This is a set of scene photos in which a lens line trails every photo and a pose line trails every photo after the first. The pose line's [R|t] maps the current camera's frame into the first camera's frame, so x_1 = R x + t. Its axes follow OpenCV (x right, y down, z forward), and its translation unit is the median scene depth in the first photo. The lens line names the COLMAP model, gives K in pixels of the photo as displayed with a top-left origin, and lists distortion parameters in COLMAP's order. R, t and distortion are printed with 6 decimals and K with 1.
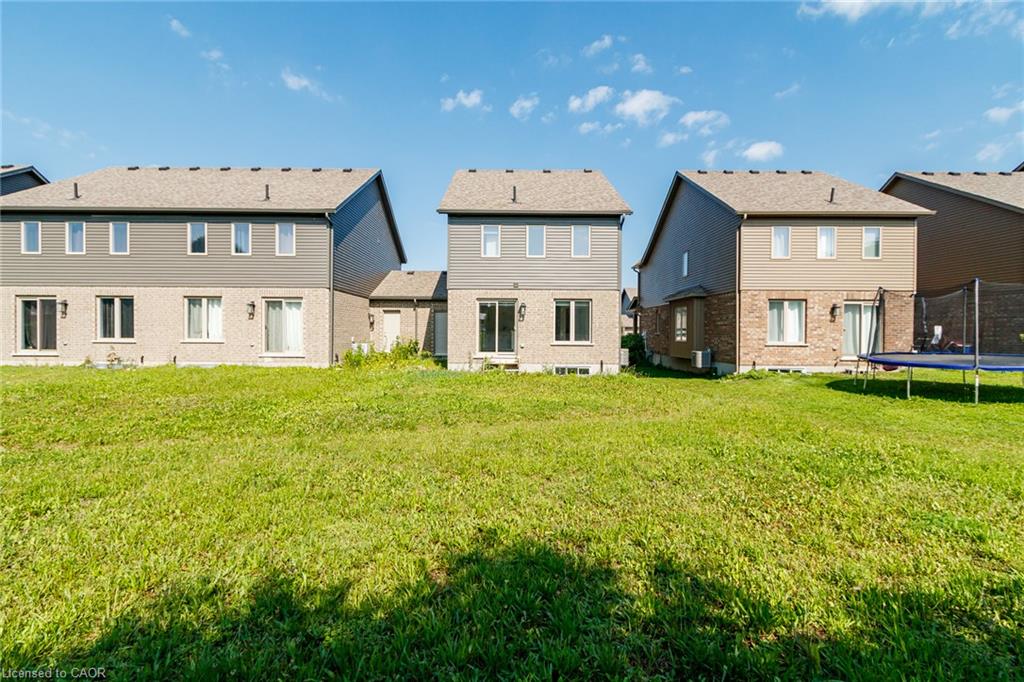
lens RADIAL K [[478.1, 0, 512.1], [0, 478.1, 330.3], [0, 0, 1]] dist [0.018240, 0.000536]
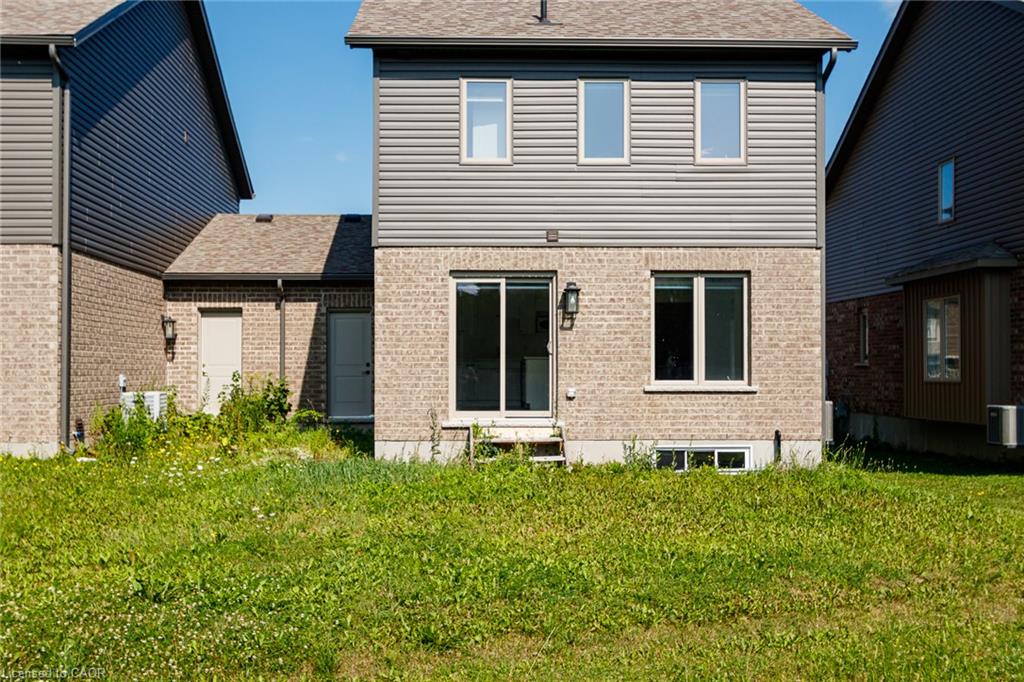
lens RADIAL K [[1065.3, 0, 508.9], [0, 1065.3, 346.2], [0, 0, 1]] dist [0.025282, 0.000000]
pose [[0.999599, -0.006157, 0.027627, -0.050389], [0.006587, 0.999858, -0.015498, 0.006929], [-0.027528, 0.015674, 0.999498, 0.147005]]
